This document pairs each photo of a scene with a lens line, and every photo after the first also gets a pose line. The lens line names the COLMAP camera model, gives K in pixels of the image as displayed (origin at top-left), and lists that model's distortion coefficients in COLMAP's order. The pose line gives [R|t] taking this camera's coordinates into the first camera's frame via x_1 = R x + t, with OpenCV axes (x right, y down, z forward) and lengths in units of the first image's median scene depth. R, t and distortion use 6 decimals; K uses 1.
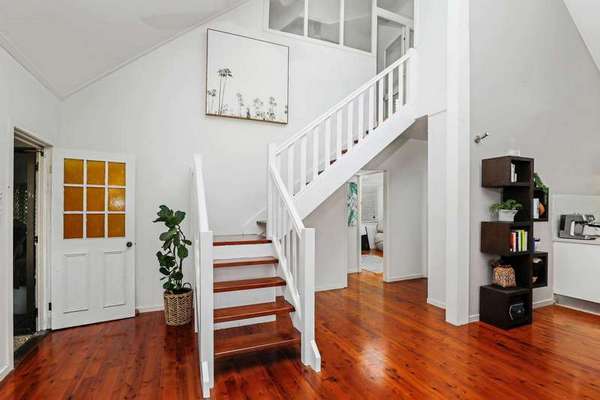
lens RADIAL K [[287.8, 0, 300.3], [0, 287.8, 214.0], [0, 0, 1]] dist [-0.040203, -0.000087]
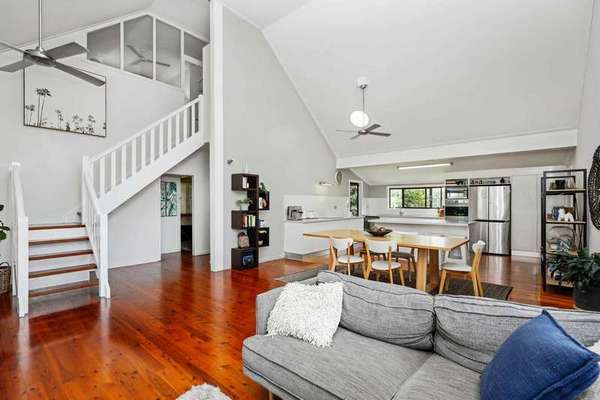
lens RADIAL K [[287.3, 0, 296.9], [0, 287.3, 206.2], [0, 0, 1]] dist [-0.001144, -0.000020]
pose [[0.913075, -0.003945, 0.407773, 0.289646], [-0.000213, 0.999948, 0.010151, -0.015581], [-0.407792, -0.009356, 0.913027, -0.747249]]
